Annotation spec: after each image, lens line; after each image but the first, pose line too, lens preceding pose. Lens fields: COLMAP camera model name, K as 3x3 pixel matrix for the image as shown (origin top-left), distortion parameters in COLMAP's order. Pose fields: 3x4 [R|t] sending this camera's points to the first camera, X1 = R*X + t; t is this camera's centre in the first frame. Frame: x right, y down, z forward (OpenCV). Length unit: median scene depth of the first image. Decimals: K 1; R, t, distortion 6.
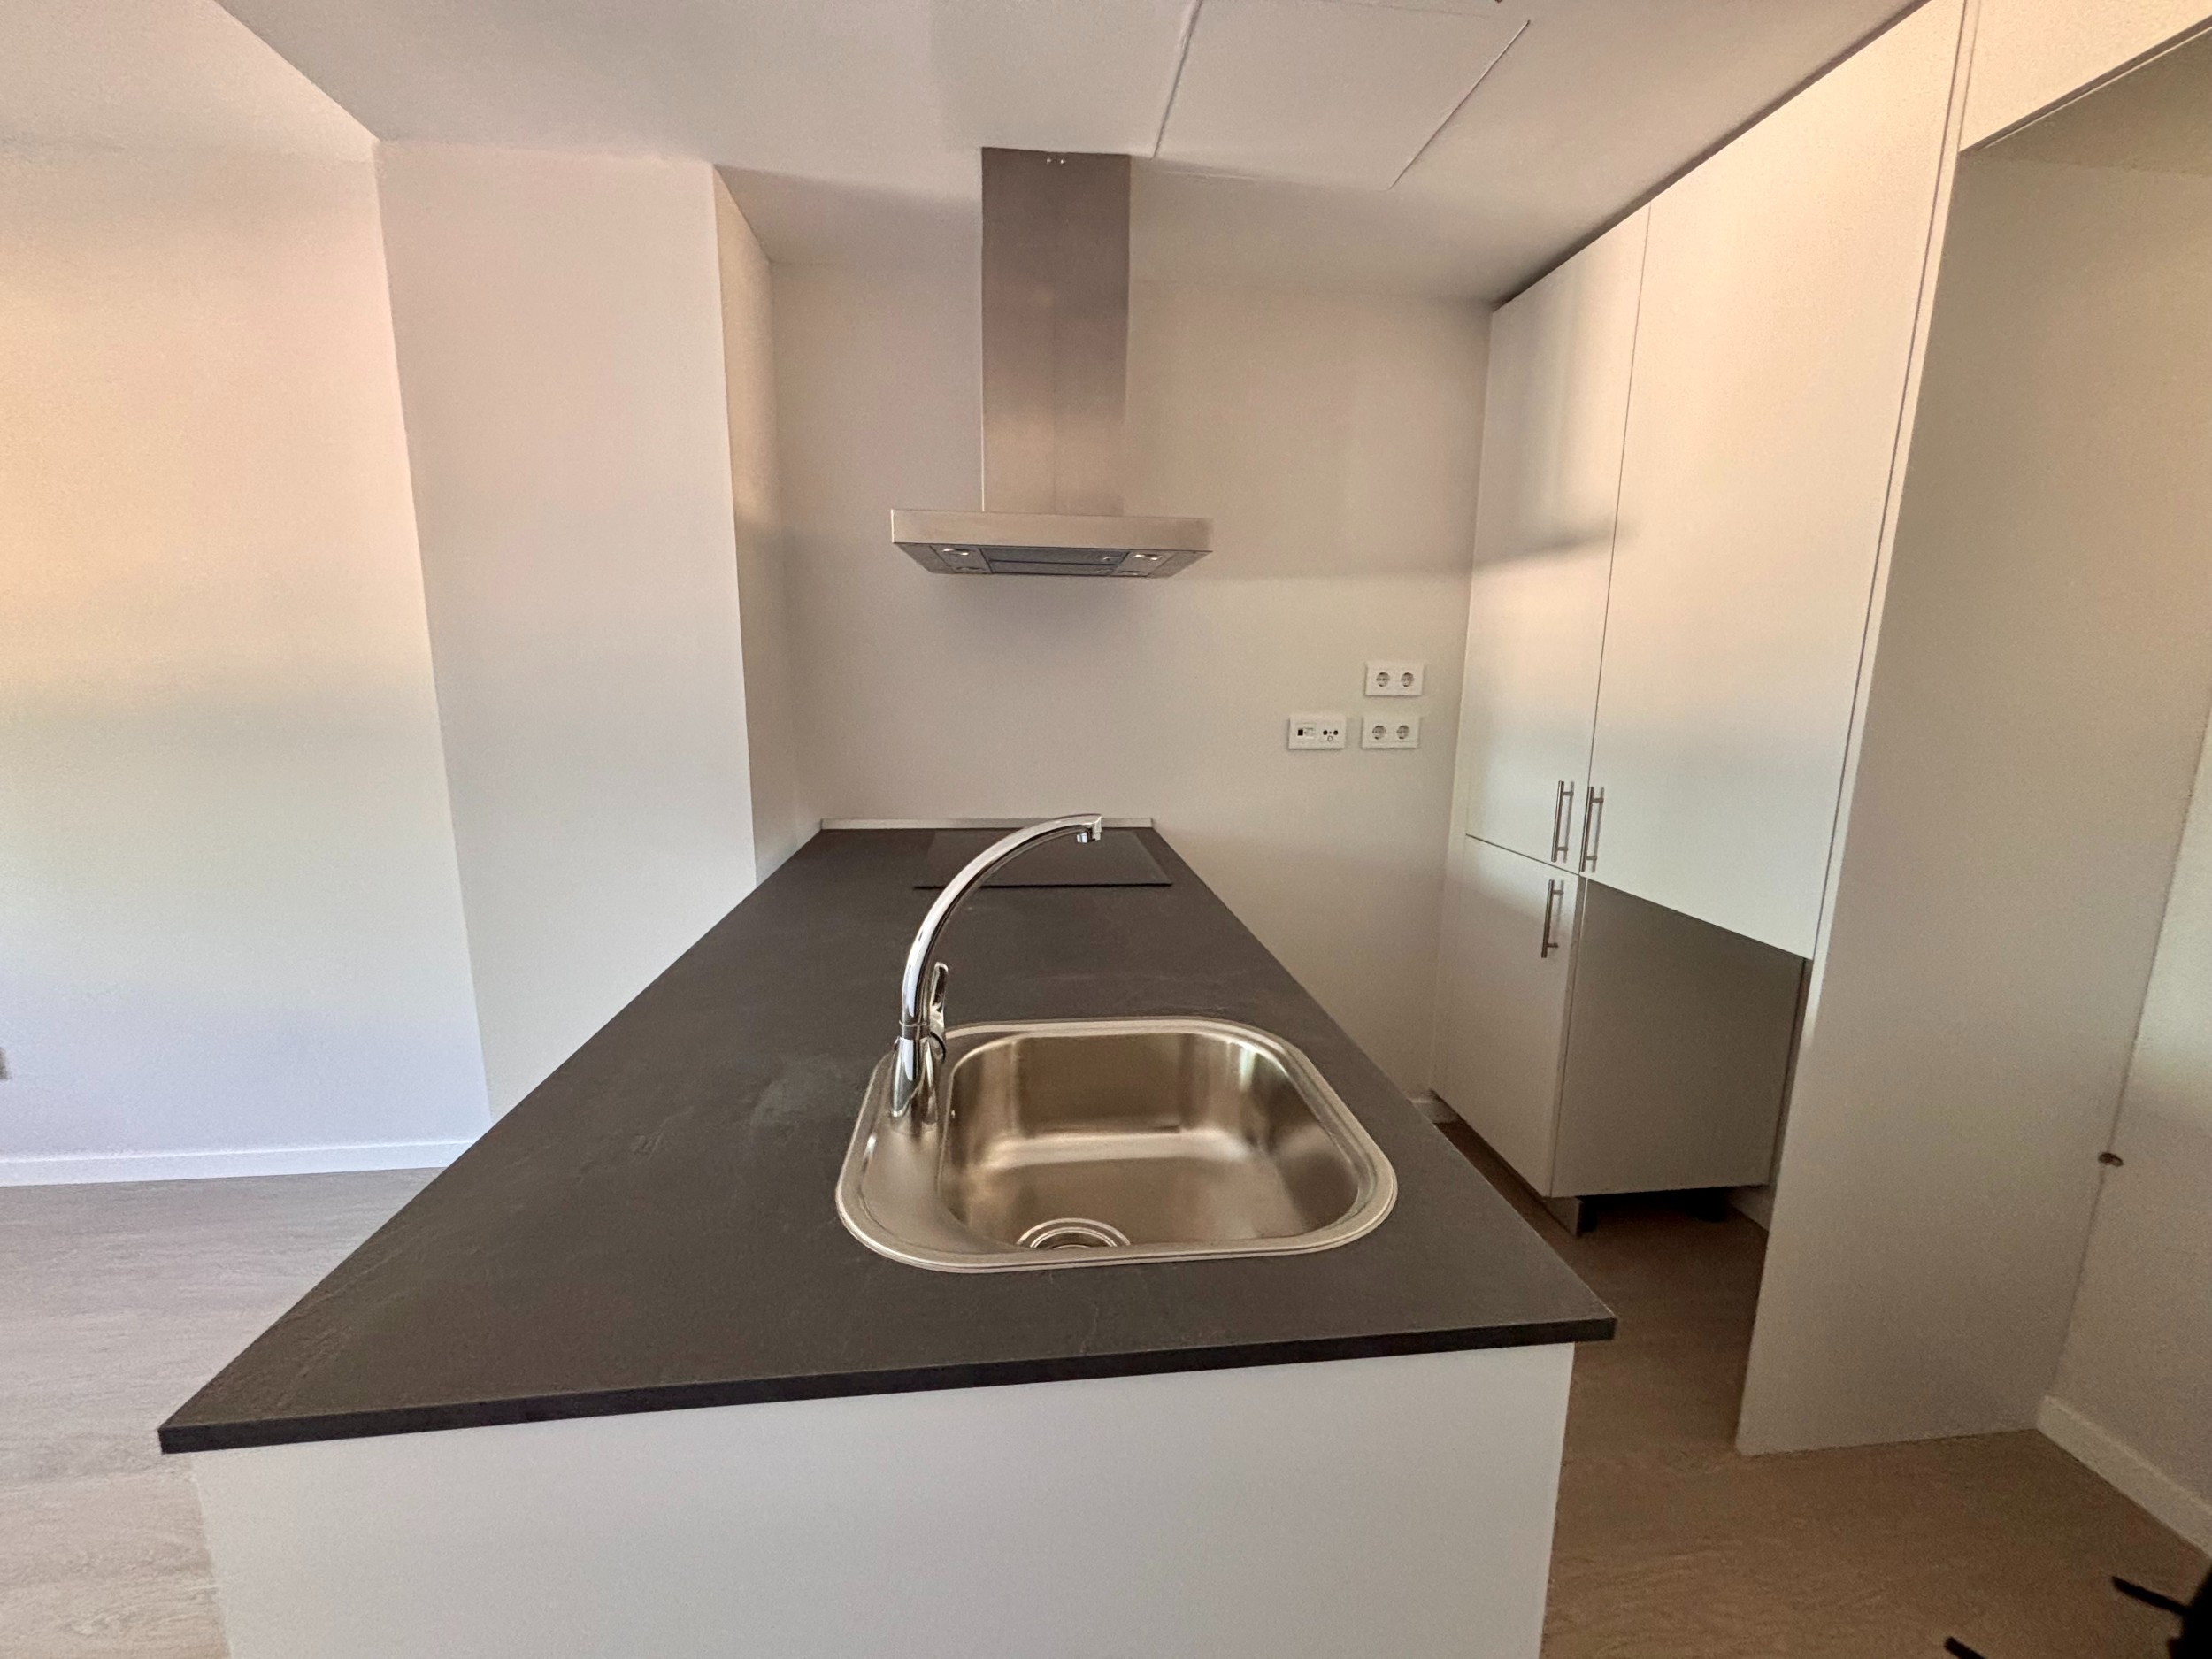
lens RADIAL K [[880.2, 0, 1106.0], [0, 880.2, 829.5], [0, 0, 1]] dist [0.000066, -0.002888]
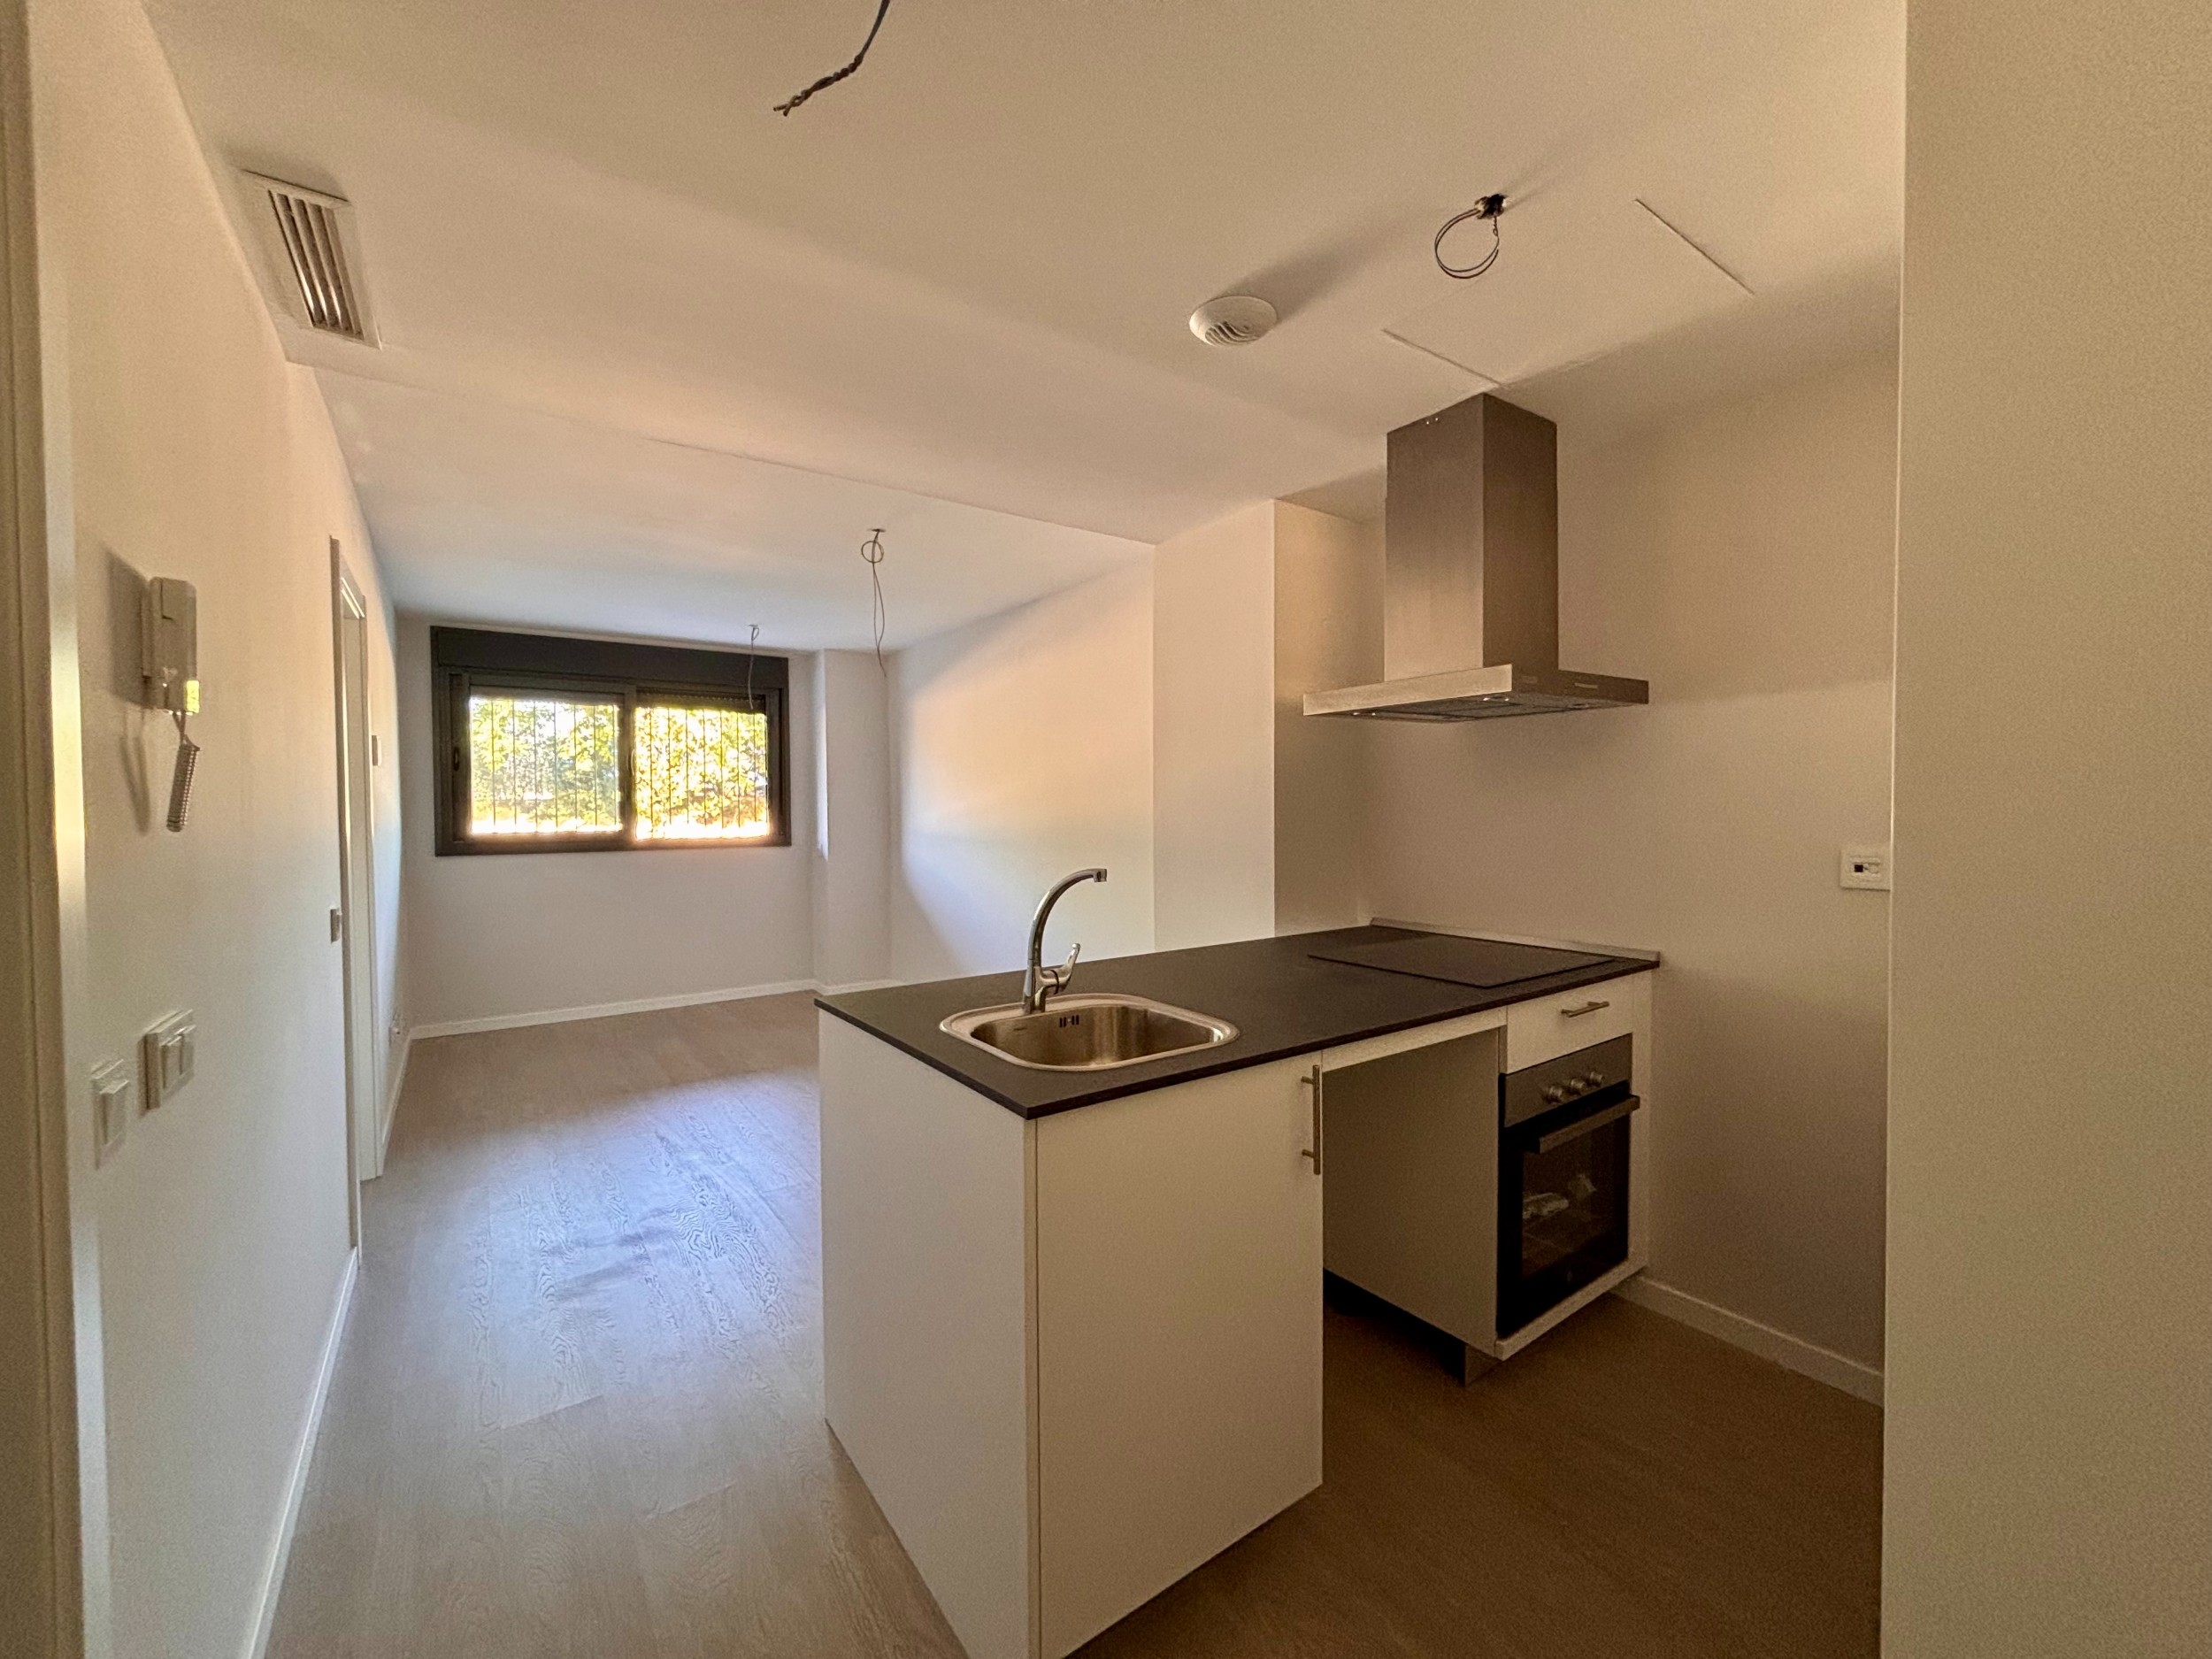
lens RADIAL K [[880.2, 0, 1106.0], [0, 880.2, 829.5], [0, 0, 1]] dist [0.000066, -0.002888]
pose [[0.518278, 0.006008, -0.855191, 0.710494], [-0.133696, 0.988250, -0.074082, 0.007731], [0.844697, 0.152731, 0.512991, 0.005527]]
